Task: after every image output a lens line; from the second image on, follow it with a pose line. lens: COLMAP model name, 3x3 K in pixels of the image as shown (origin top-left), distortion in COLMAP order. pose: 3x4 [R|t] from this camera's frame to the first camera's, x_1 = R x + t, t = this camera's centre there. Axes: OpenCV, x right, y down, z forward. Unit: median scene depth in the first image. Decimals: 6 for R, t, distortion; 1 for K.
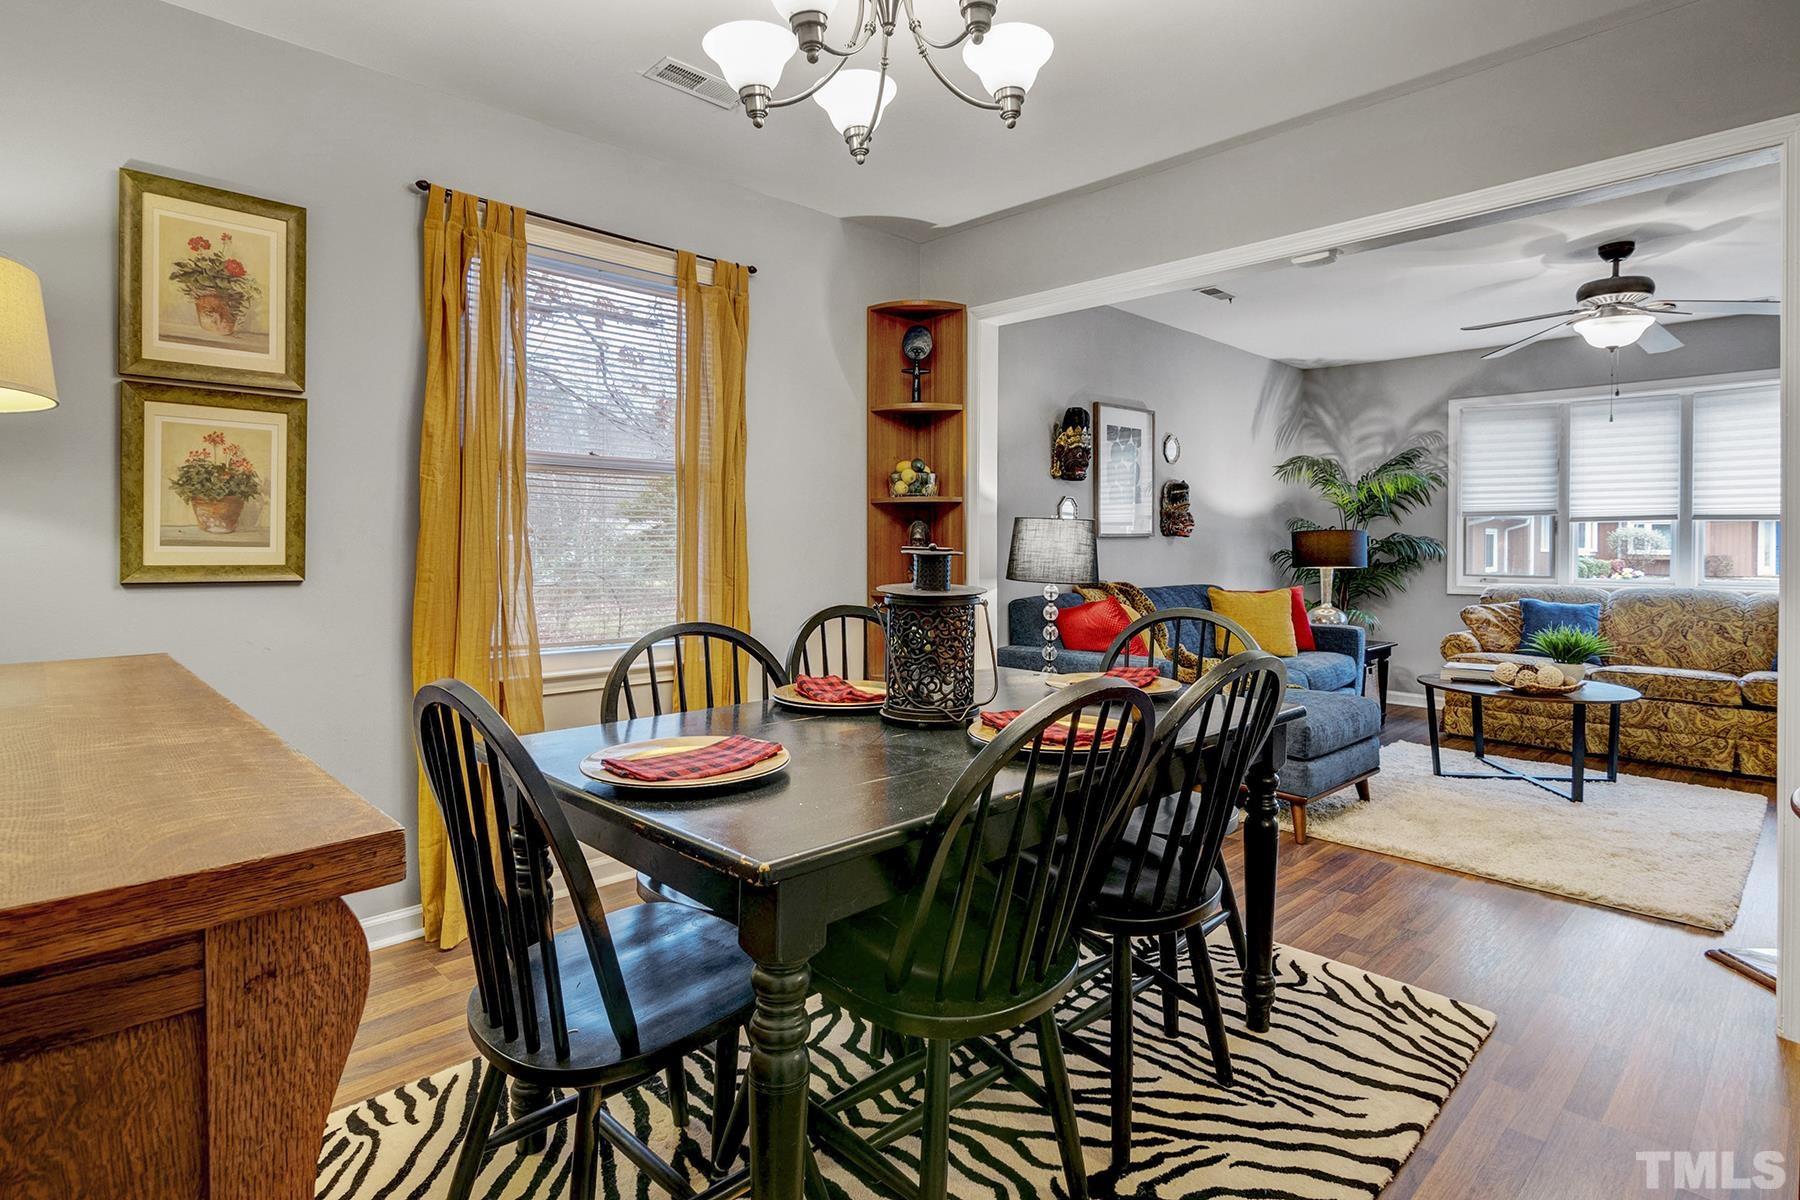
lens RADIAL K [[921.0, 0, 899.5], [0, 921.0, 555.1], [0, 0, 1]] dist [-0.001307, 0.000331]
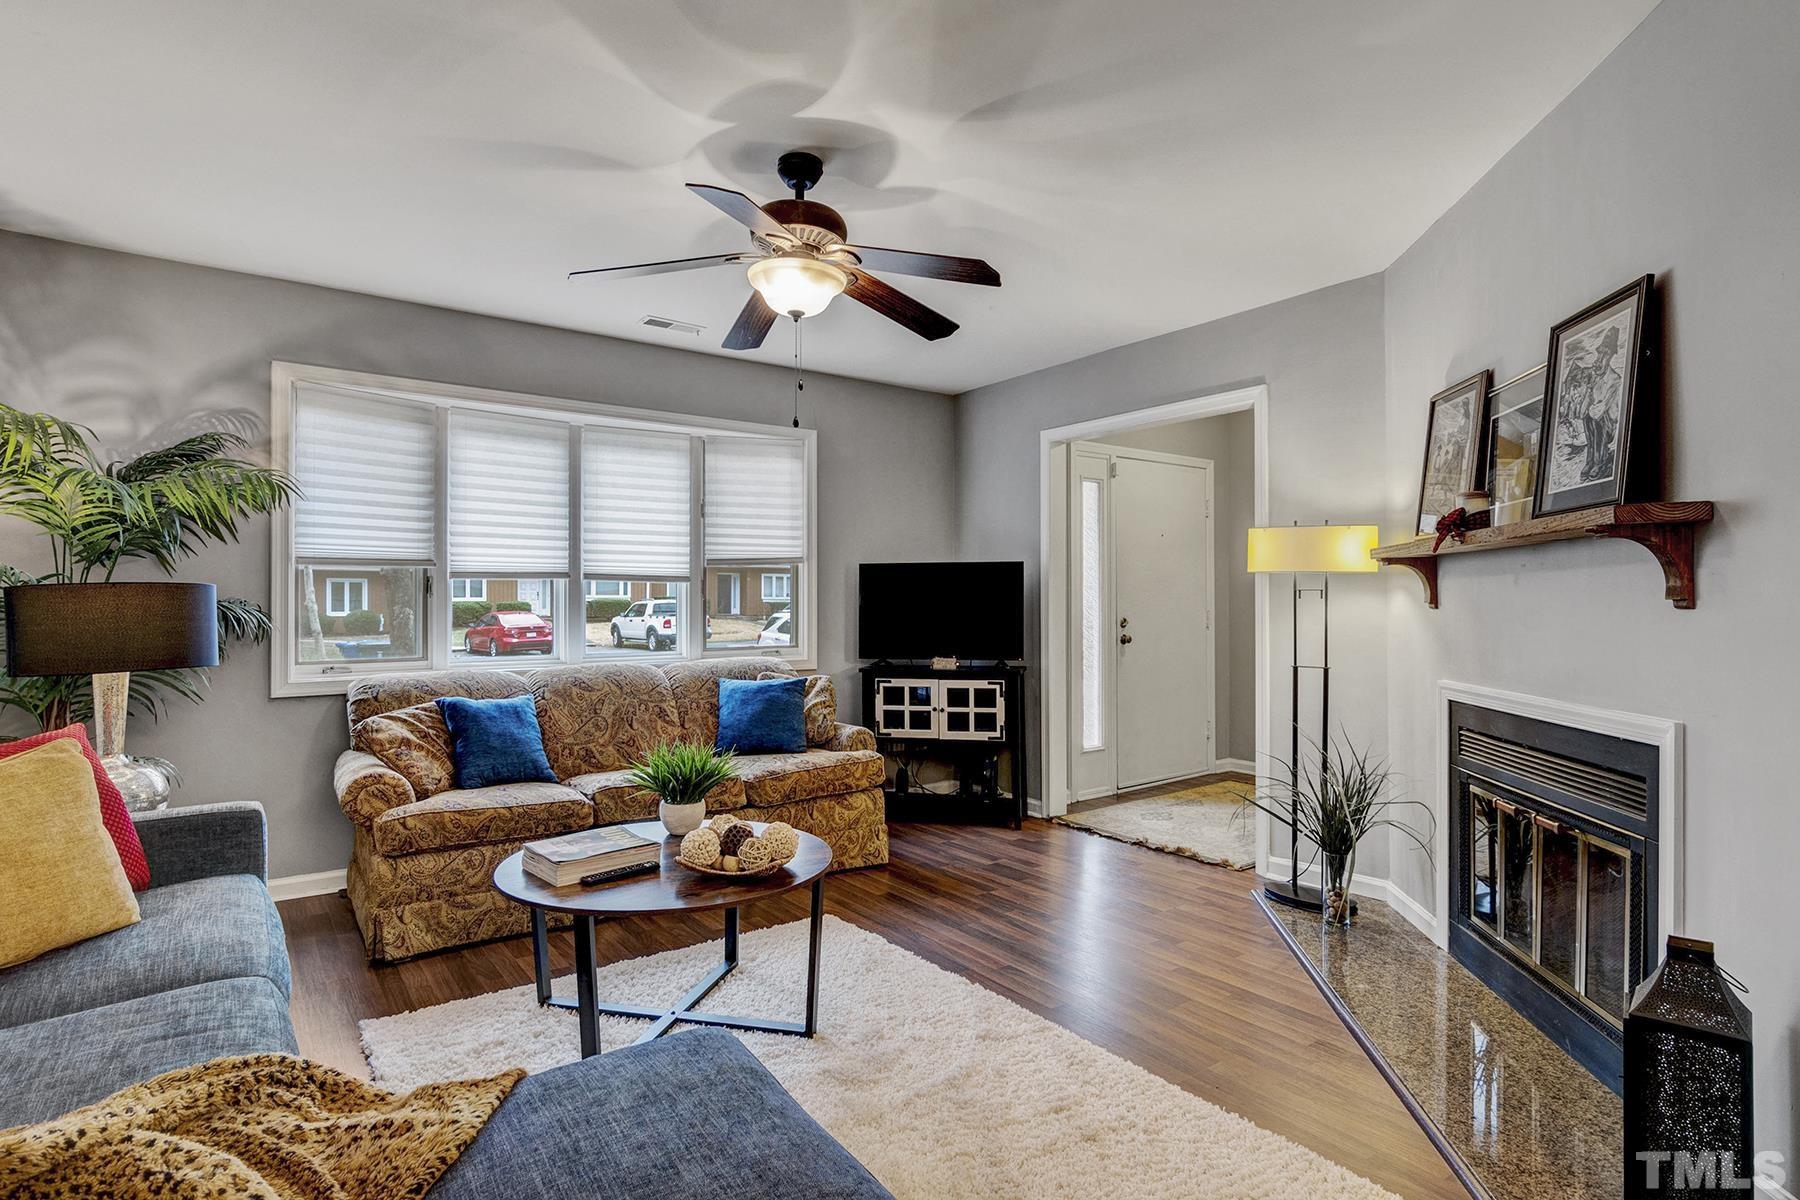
lens RADIAL K [[899.2, 0, 900.0], [0, 899.2, 600.0], [0, 0, 1]] dist [-0.000463, -0.000209]
pose [[0.135537, 0.000703, 0.990772, 0.098271], [0.013425, 0.999907, -0.002546, -0.012785], [-0.990681, 0.013647, 0.135515, 0.562283]]
